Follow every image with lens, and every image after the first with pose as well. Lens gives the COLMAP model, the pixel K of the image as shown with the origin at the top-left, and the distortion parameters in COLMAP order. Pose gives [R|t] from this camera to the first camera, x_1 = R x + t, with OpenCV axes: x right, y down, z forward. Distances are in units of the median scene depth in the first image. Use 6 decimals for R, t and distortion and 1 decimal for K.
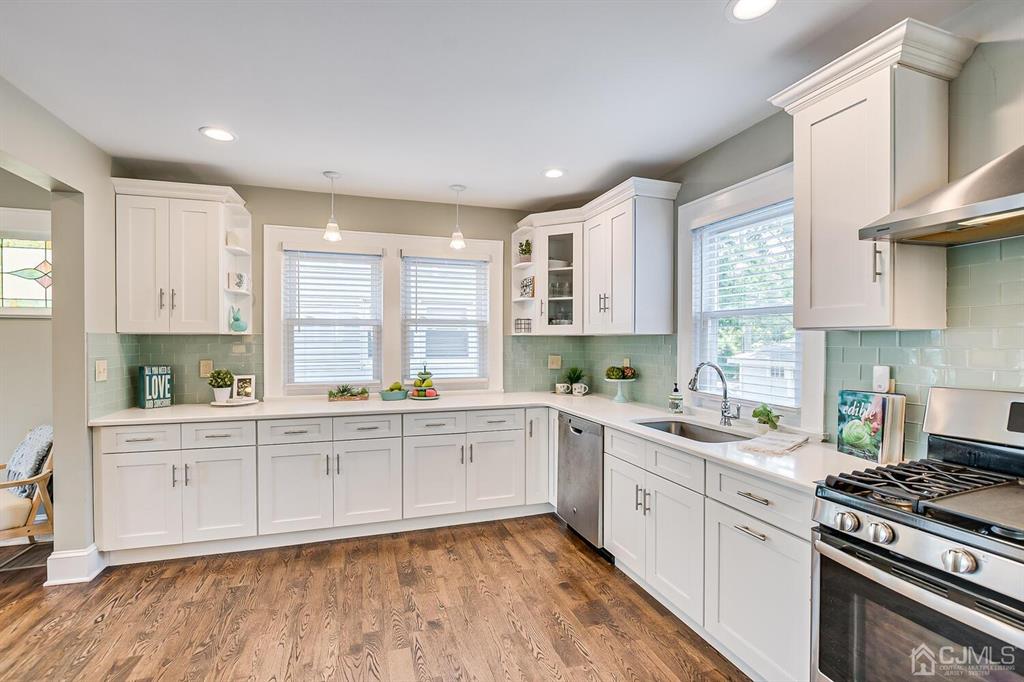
lens RADIAL K [[452.5, 0, 509.4], [0, 452.5, 347.9], [0, 0, 1]] dist [-0.023499, 0.004517]
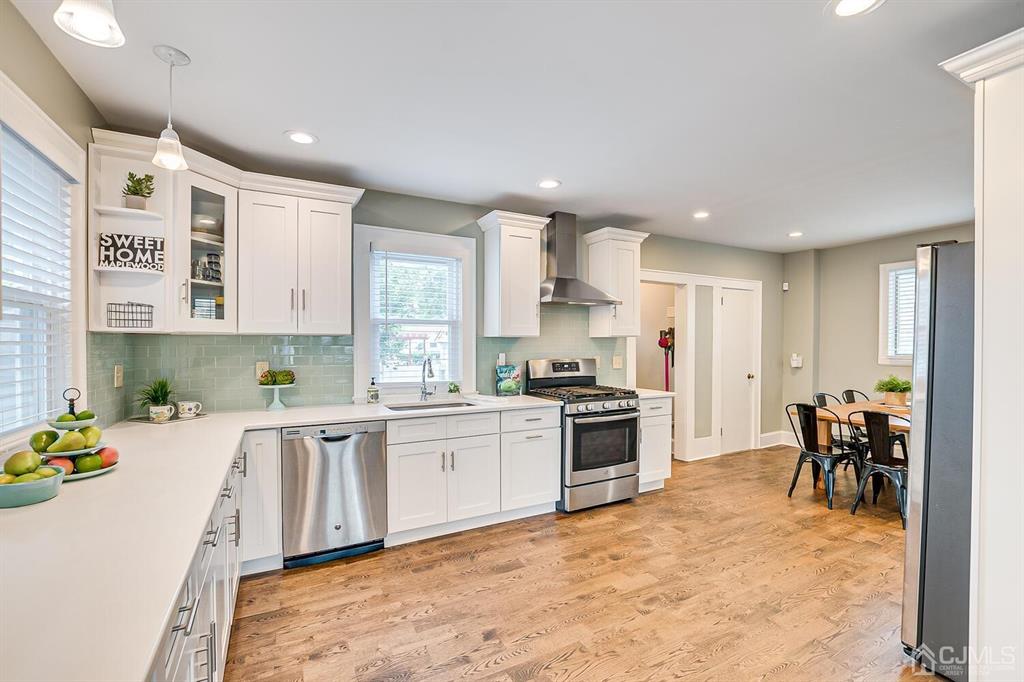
lens RADIAL K [[452.5, 0, 511.2], [0, 452.5, 347.9], [0, 0, 1]] dist [-0.023499, 0.004517]
pose [[-0.160221, -0.011524, 0.987014, -0.857657], [0.014728, 0.999793, 0.014064, -0.010917], [-0.986971, 0.016790, -0.160018, 0.840125]]
